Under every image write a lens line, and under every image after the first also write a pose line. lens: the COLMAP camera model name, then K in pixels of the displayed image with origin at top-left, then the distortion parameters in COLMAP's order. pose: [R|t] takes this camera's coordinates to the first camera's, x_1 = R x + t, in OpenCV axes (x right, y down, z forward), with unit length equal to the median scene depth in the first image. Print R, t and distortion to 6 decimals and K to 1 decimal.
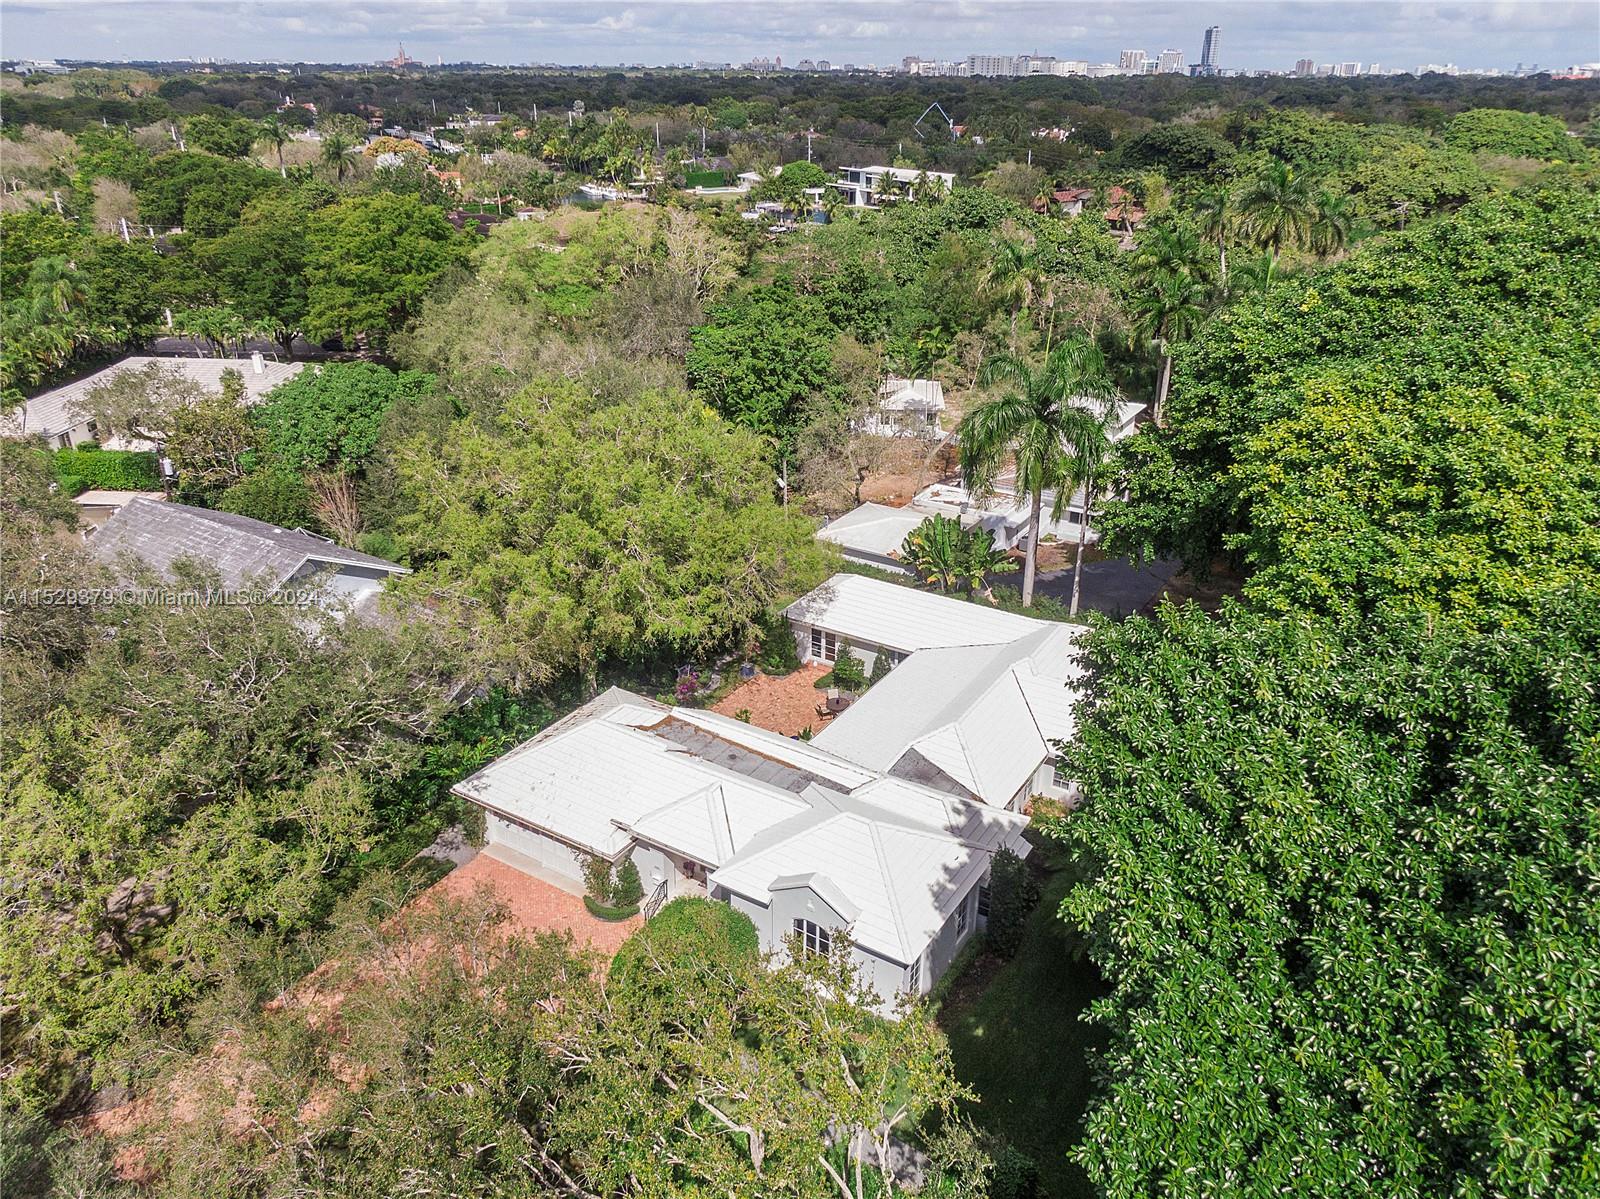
lens RADIAL K [[1144.2, 0, 804.6], [0, 1144.2, 597.9], [0, 0, 1]] dist [0.044342, -0.077831]
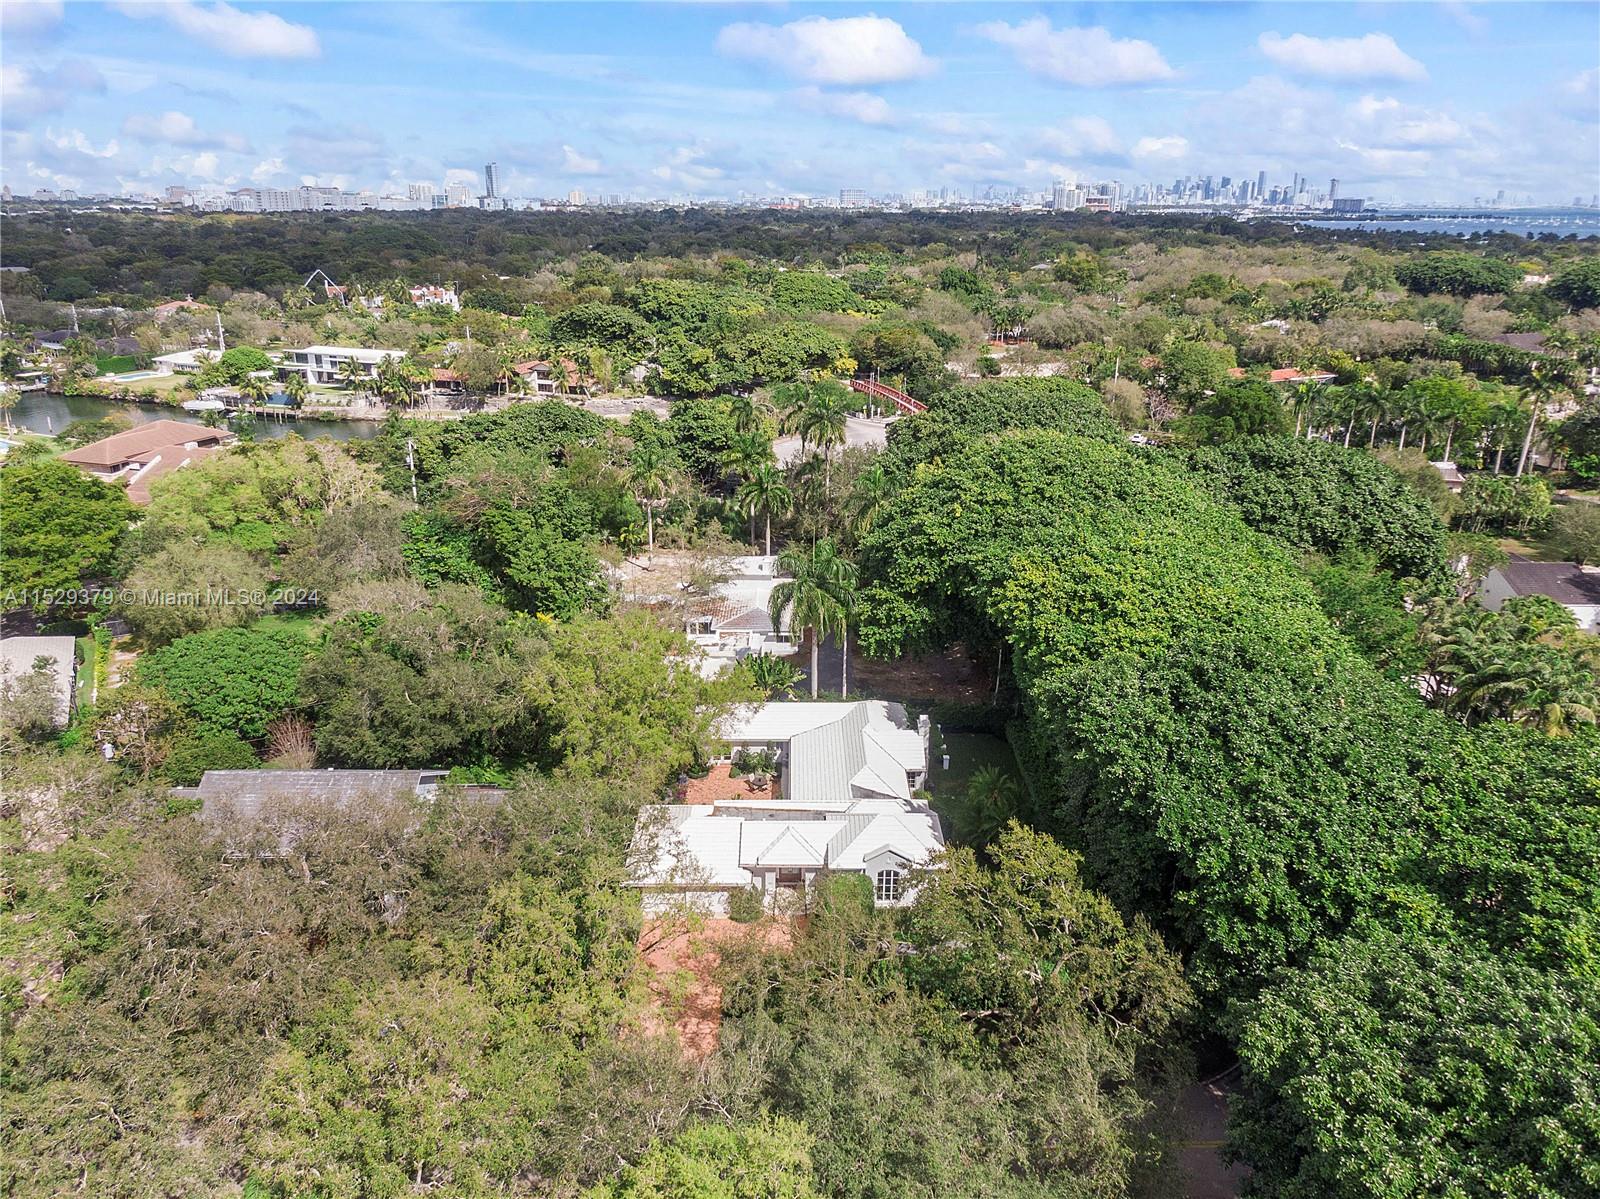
lens RADIAL K [[1144.2, 0, 804.6], [0, 1144.2, 597.9], [0, 0, 1]] dist [0.044342, -0.077831]
pose [[0.843240, -0.175001, 0.508254, -0.388012], [0.221538, 0.974628, -0.031970, -0.052737], [-0.489763, 0.139556, 0.860614, -0.256541]]
